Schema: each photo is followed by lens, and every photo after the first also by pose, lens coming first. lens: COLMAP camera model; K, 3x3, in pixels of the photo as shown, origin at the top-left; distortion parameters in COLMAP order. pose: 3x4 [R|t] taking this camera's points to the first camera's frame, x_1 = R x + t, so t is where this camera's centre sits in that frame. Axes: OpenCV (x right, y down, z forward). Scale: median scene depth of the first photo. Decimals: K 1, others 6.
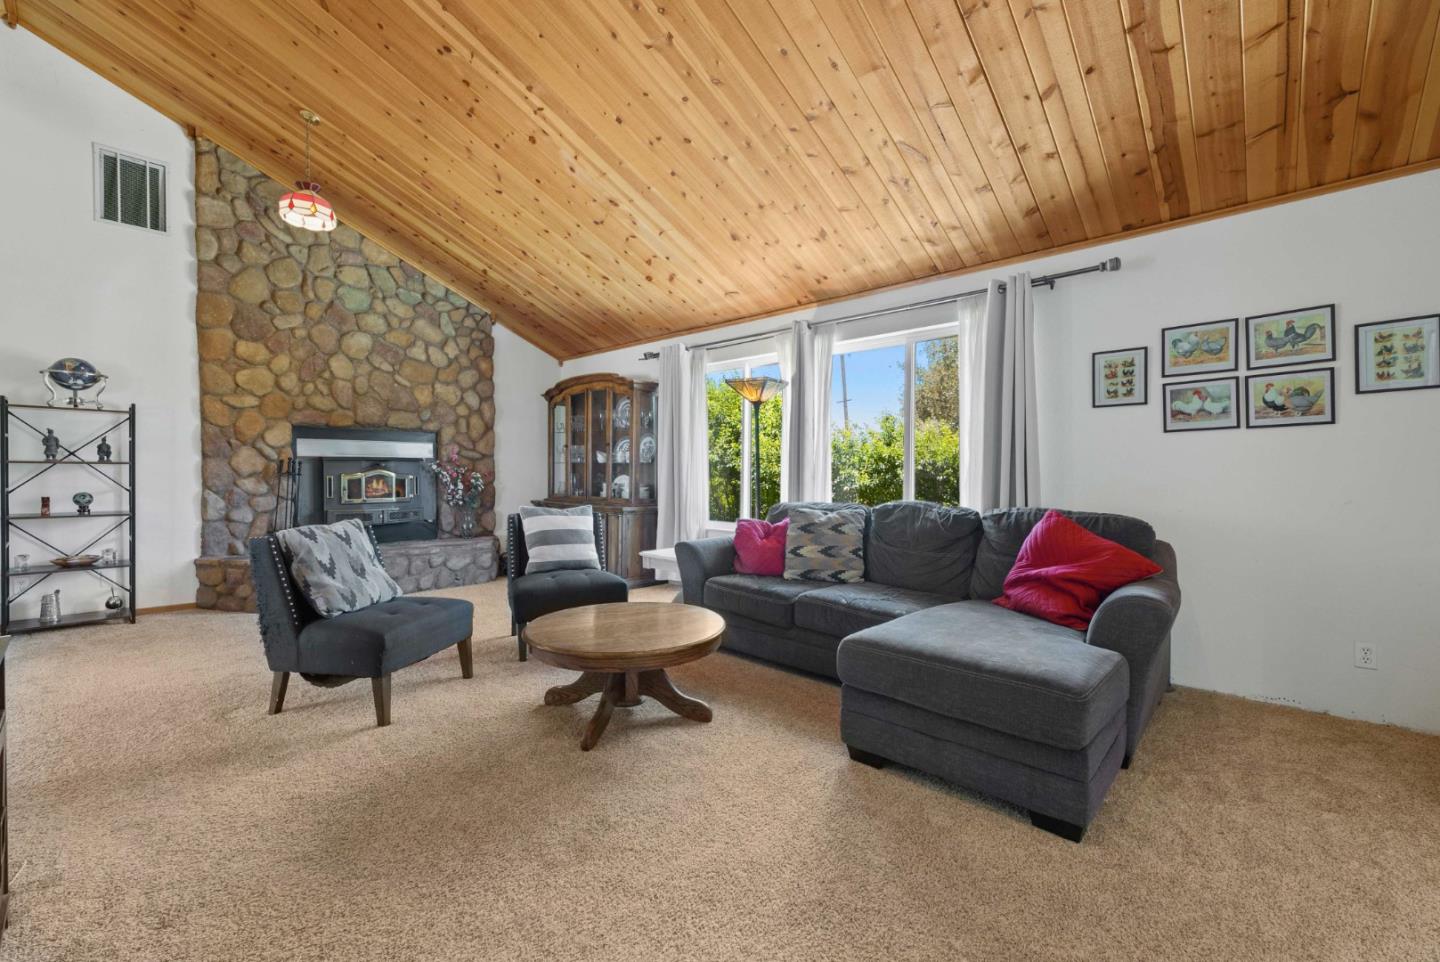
lens RADIAL K [[646.0, 0, 724.0], [0, 646.0, 483.5], [0, 0, 1]] dist [0.002764, -0.000816]
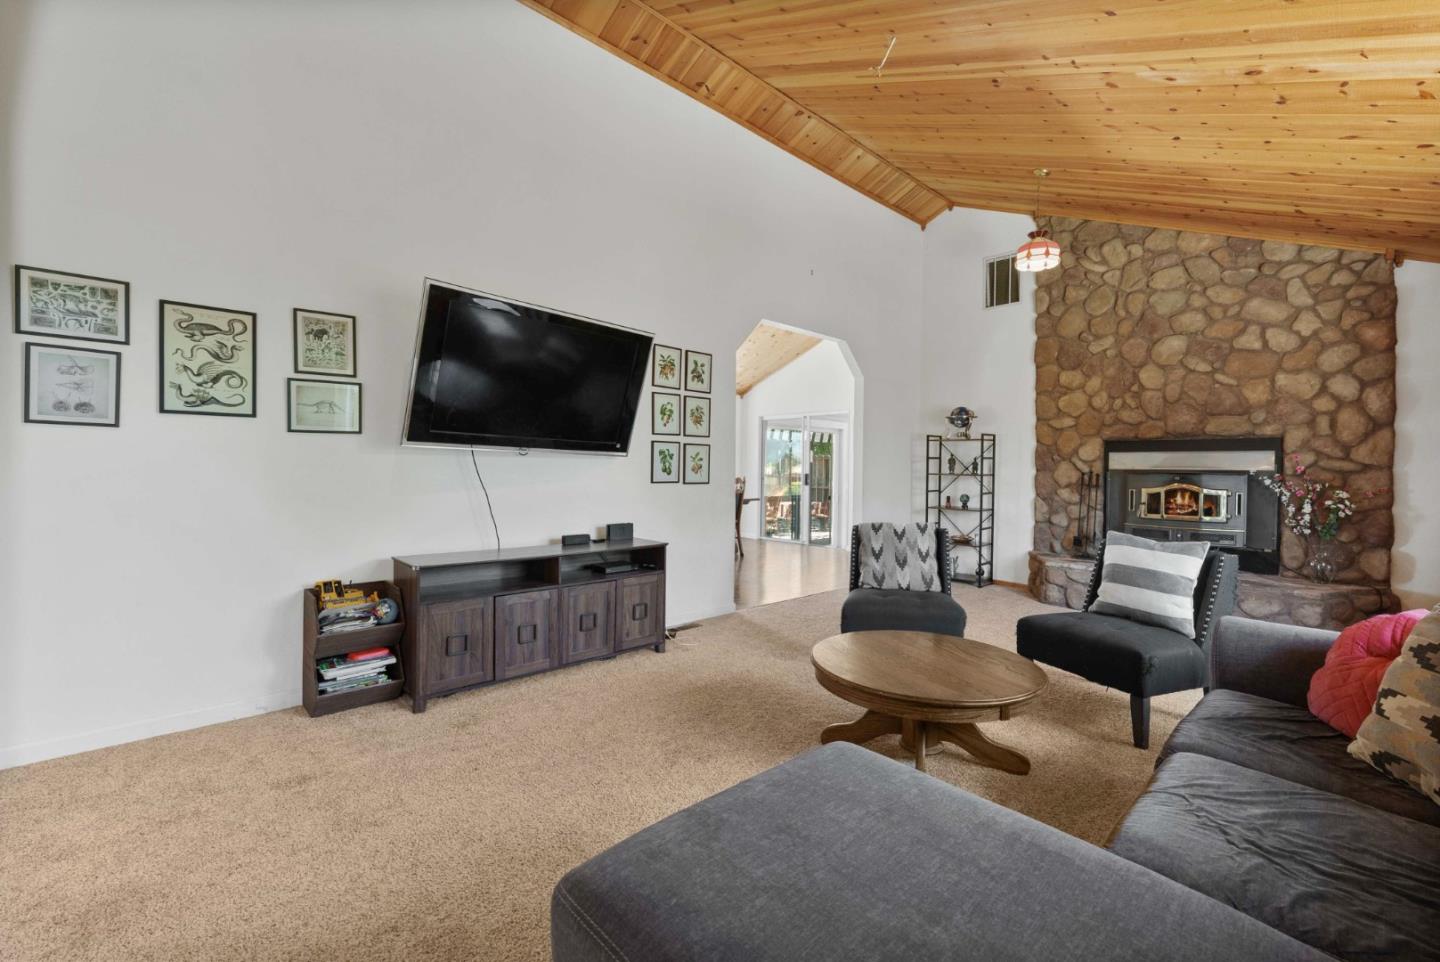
lens RADIAL K [[646.0, 0, 719.8], [0, 646.0, 472.2], [0, 0, 1]] dist [0.002764, -0.000816]
pose [[-0.135880, 0.003195, -0.990720, 0.467769], [-0.032616, 0.999438, 0.007697, -0.024399], [0.990188, 0.033359, -0.135699, 0.506000]]
